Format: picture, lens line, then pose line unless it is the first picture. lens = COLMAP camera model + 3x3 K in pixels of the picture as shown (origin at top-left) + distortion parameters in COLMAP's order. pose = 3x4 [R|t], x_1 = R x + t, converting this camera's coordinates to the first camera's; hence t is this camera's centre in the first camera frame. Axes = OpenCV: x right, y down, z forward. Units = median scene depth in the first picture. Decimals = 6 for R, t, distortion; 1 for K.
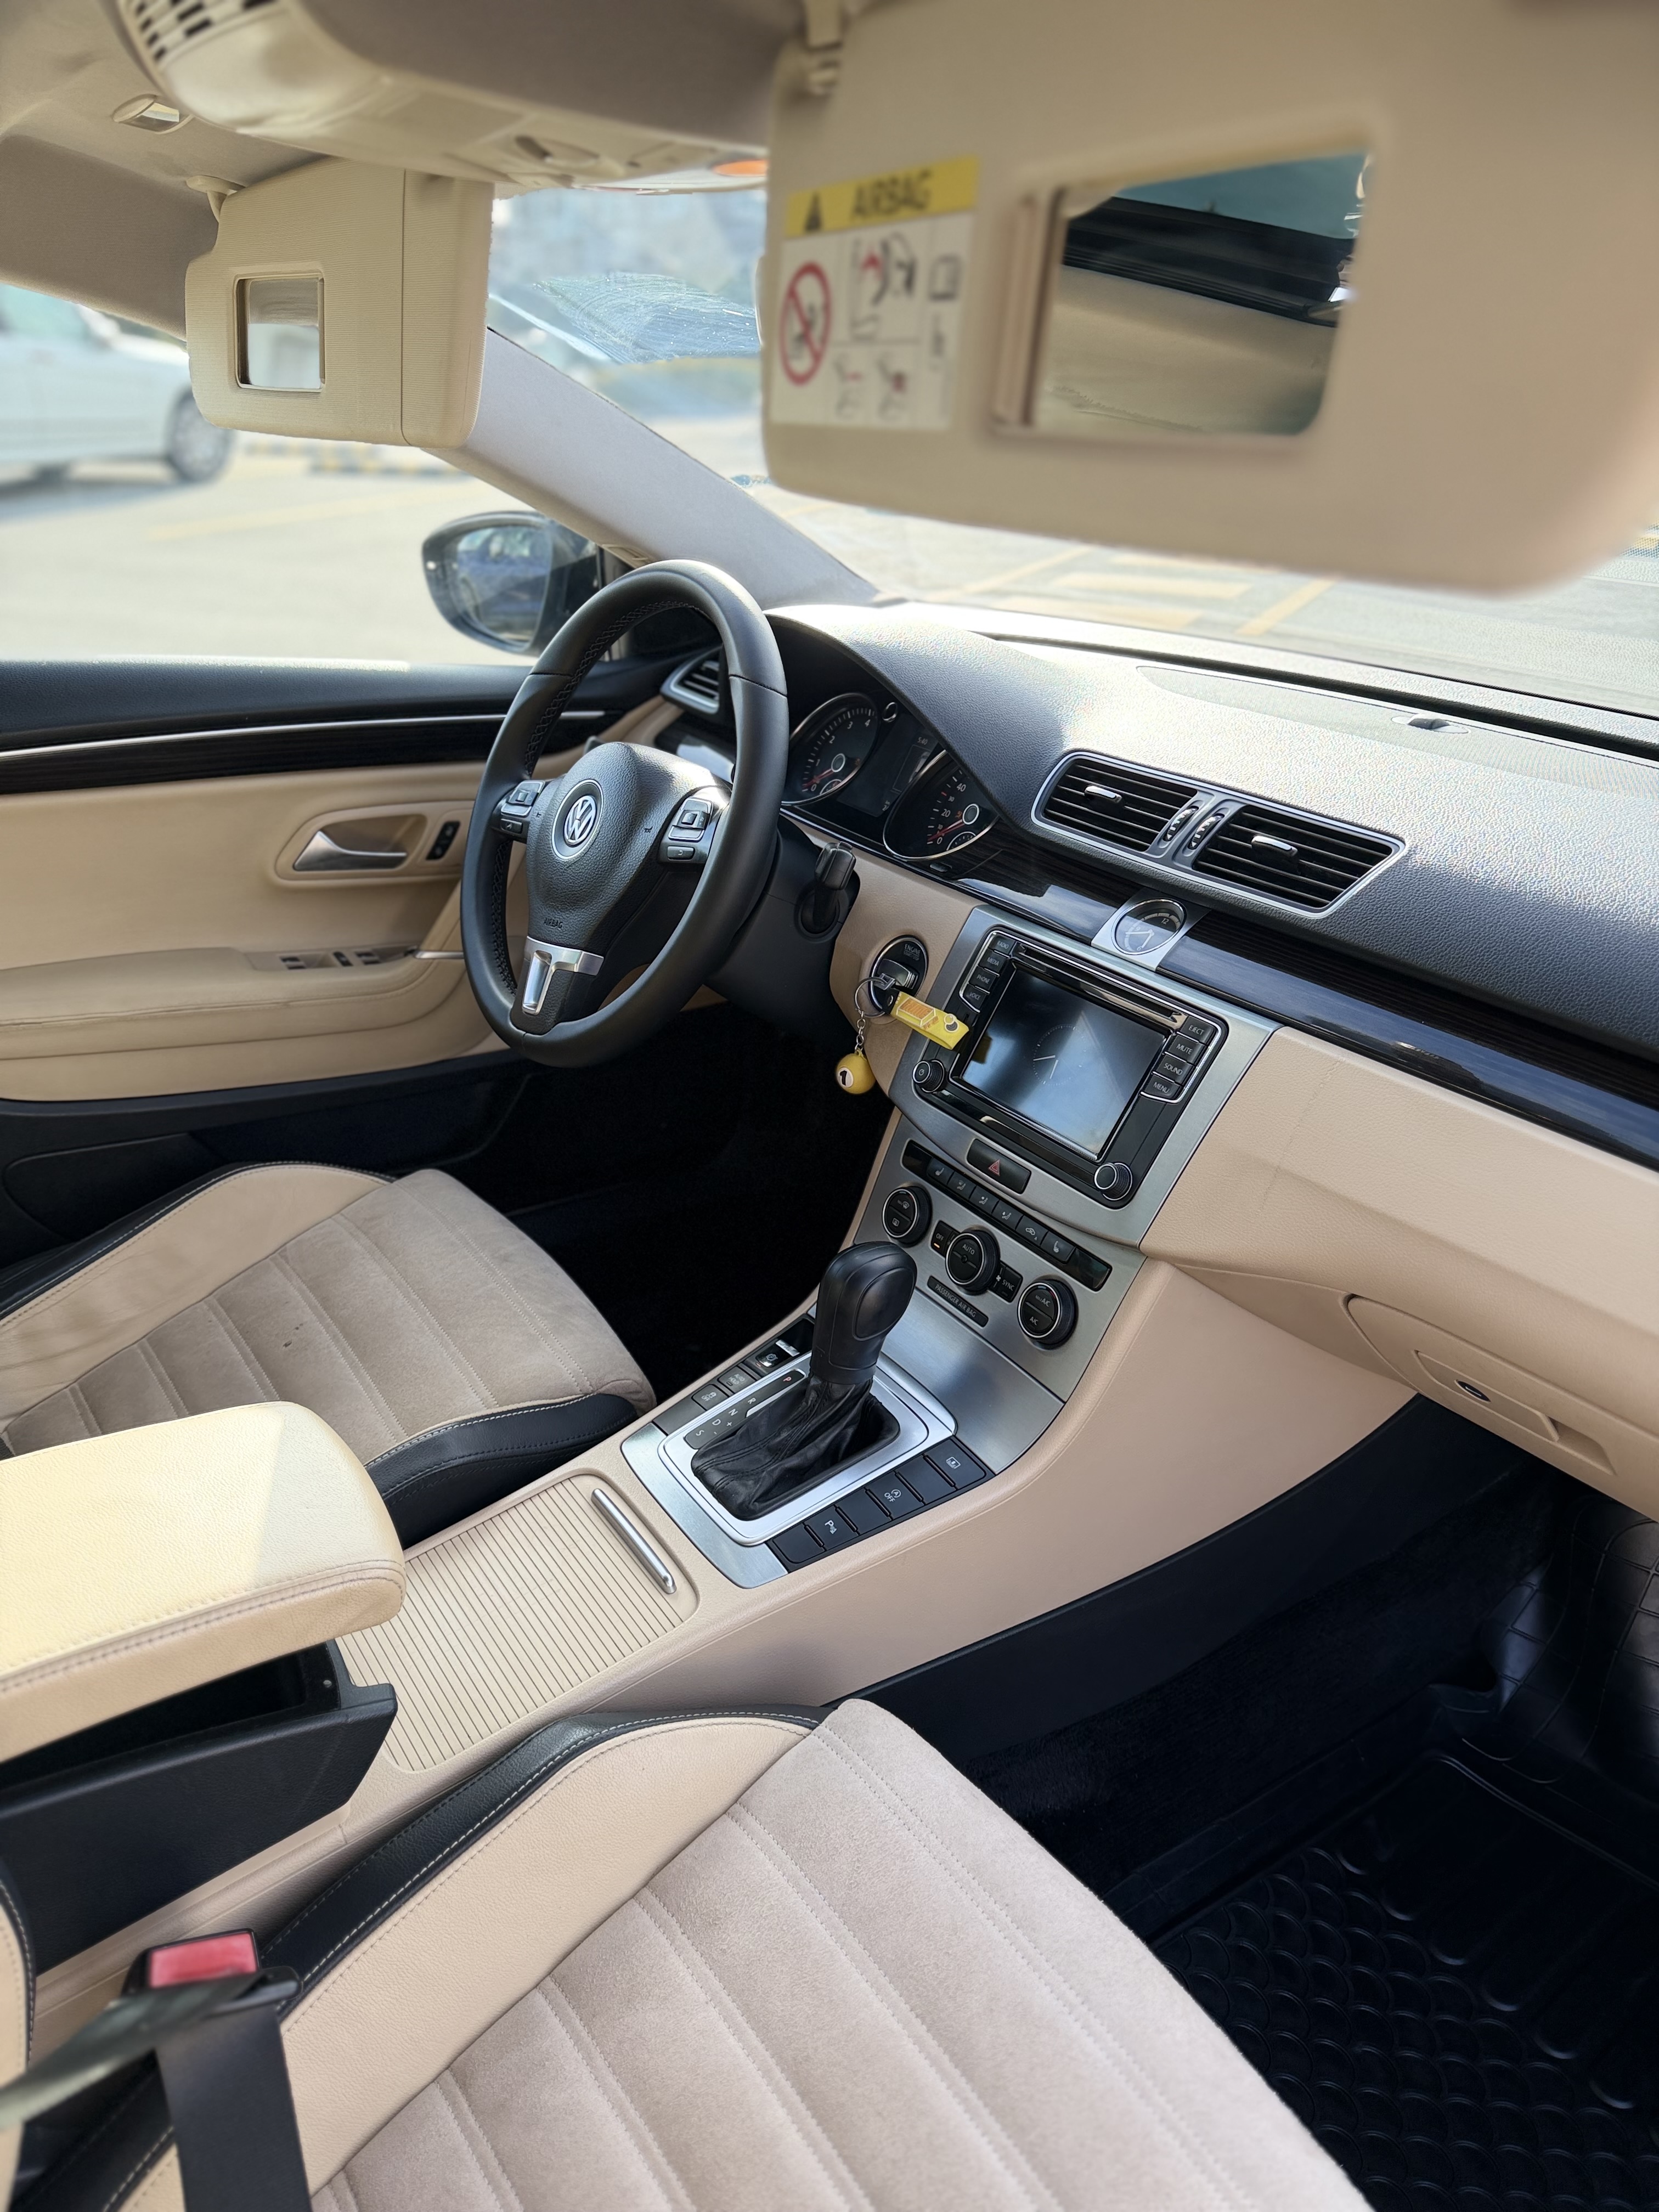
lens RADIAL K [[1581.0, 0, 813.0], [0, 1581.0, 1111.4], [0, 0, 1]] dist [0.054763, -0.049459]
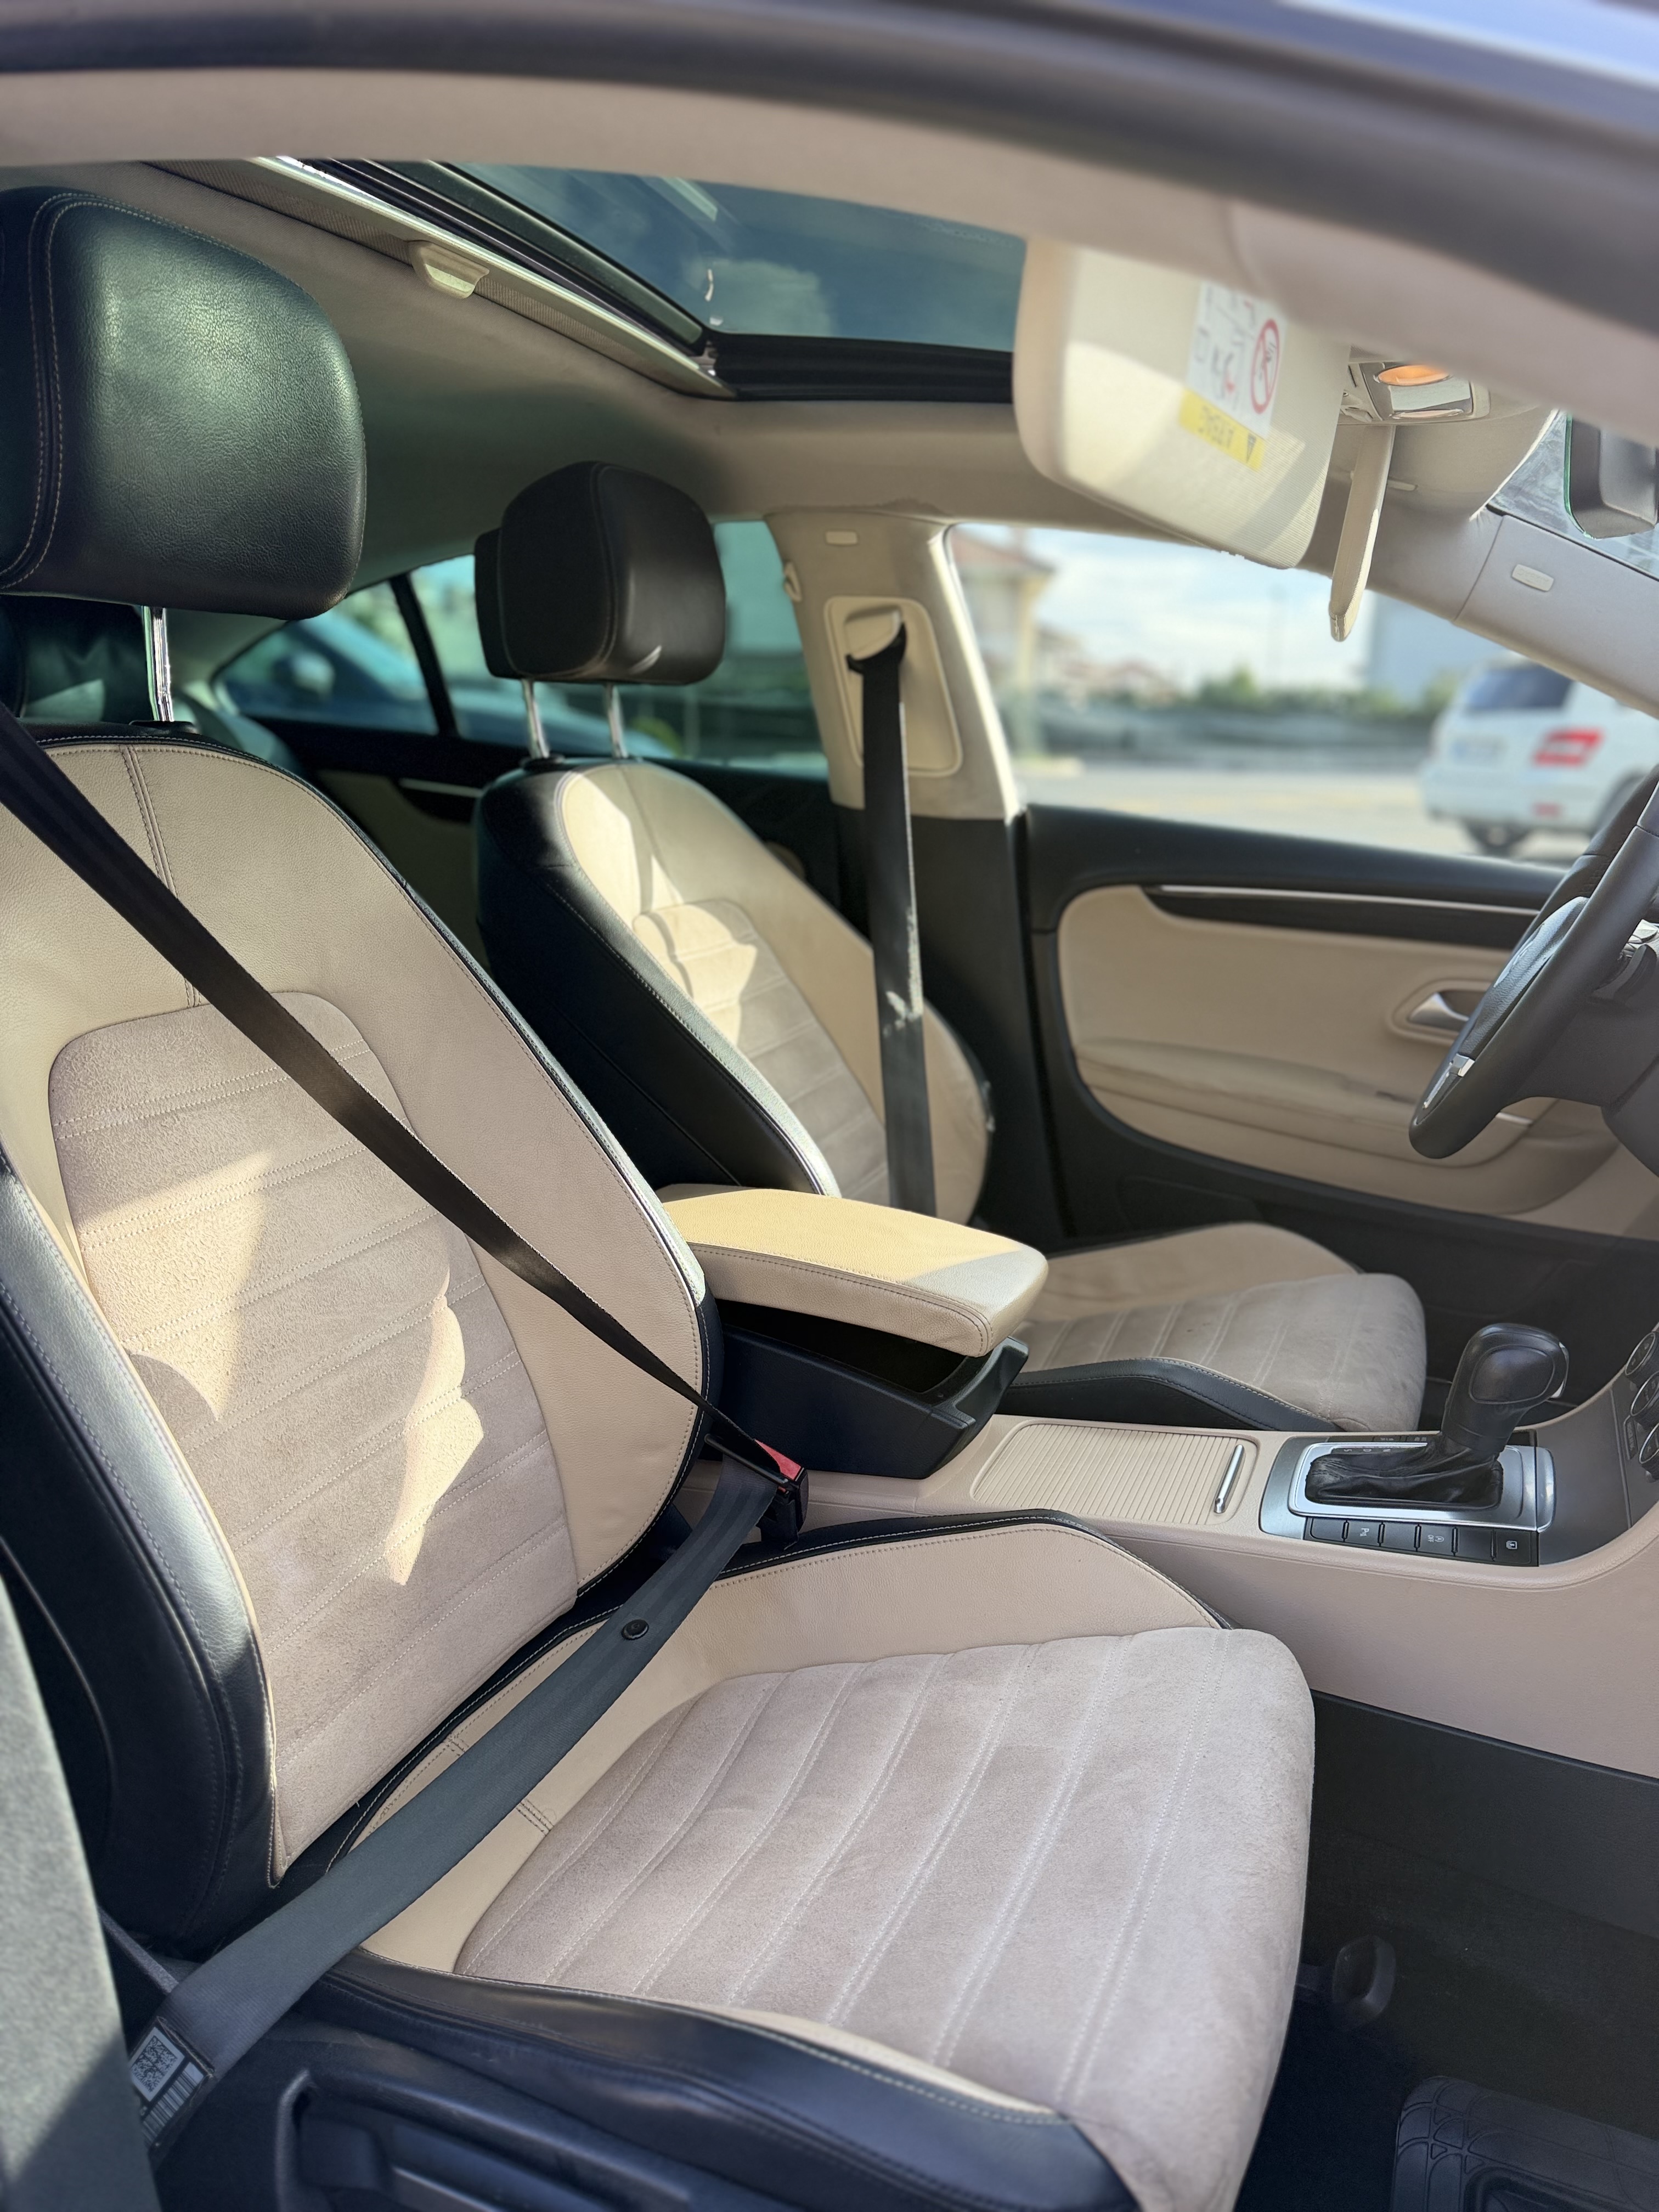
lens RADIAL K [[1581.0, 0, 807.6], [0, 1581.0, 1103.2], [0, 0, 1]] dist [0.054763, -0.049459]
pose [[0.558175, 0.207054, -0.803473, 0.430463], [-0.372386, 0.927871, -0.019587, 0.104609], [0.741464, 0.310136, 0.595019, -0.027543]]
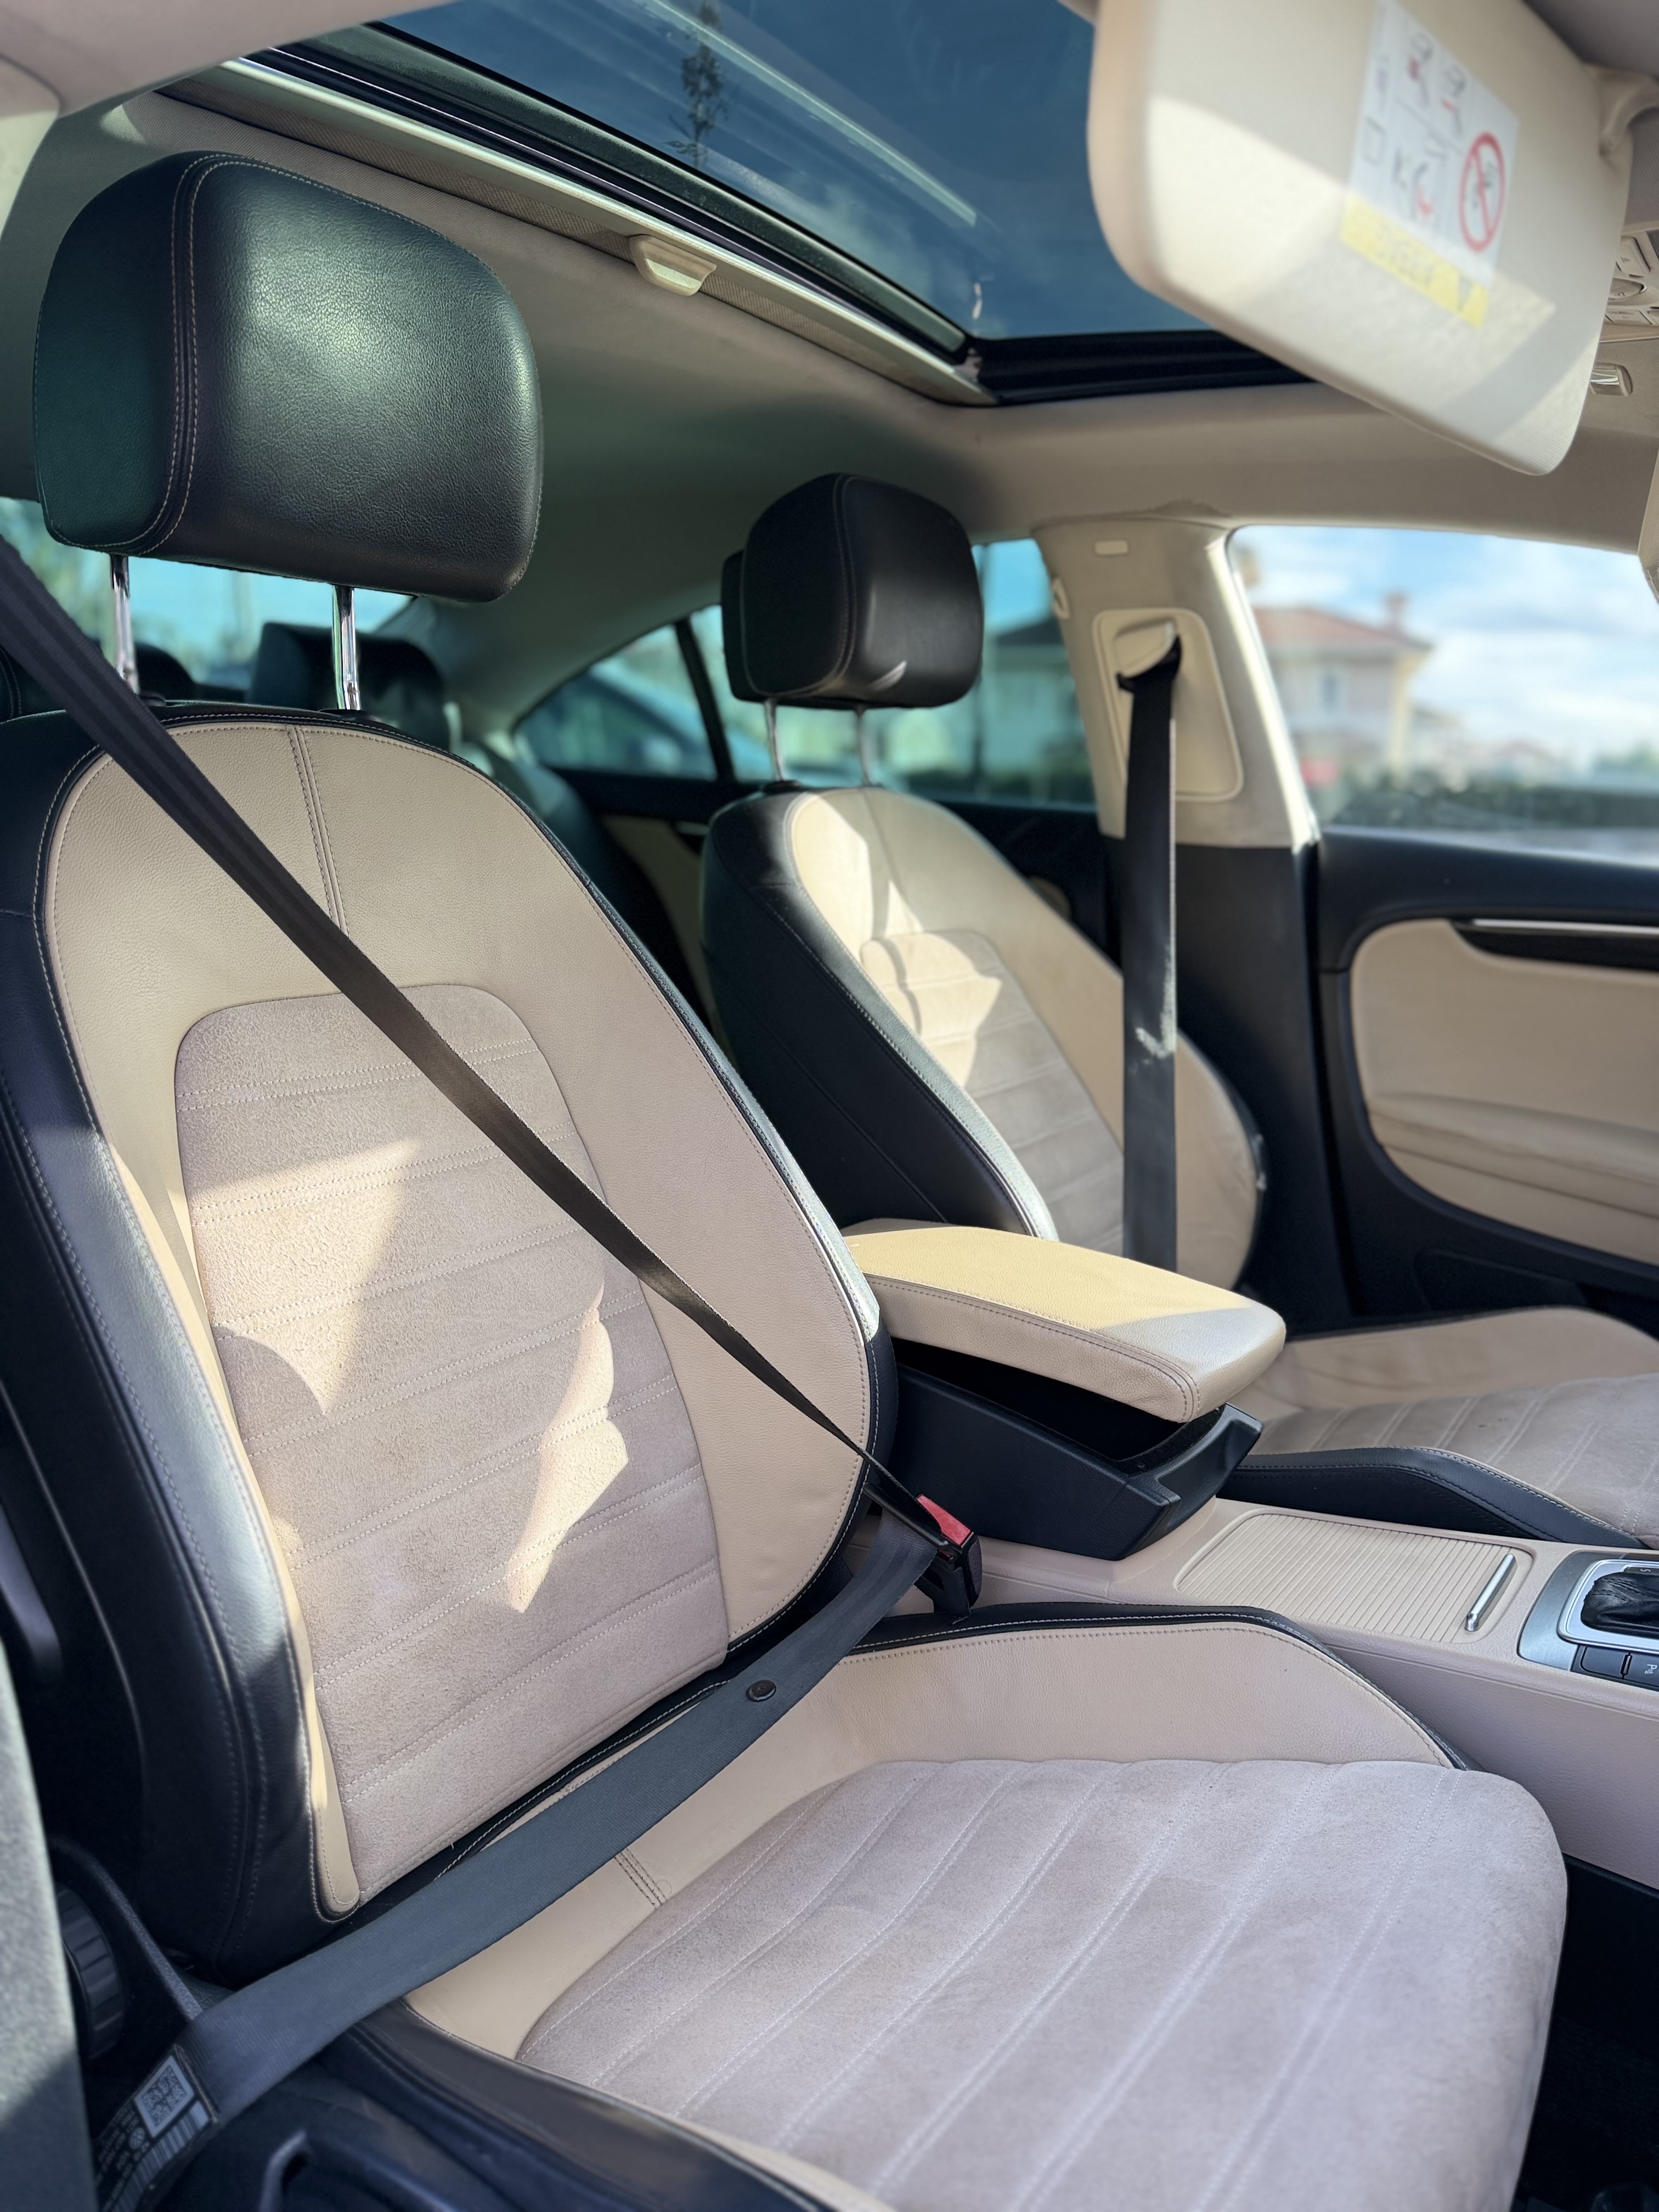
lens RADIAL K [[1581.0, 0, 813.2], [0, 1581.0, 1107.9], [0, 0, 1]] dist [0.054763, -0.049459]
pose [[0.367275, 0.180910, -0.912349, 0.414216], [-0.407688, 0.912965, 0.016913, 0.104467], [0.836002, 0.365742, 0.409064, 0.084474]]
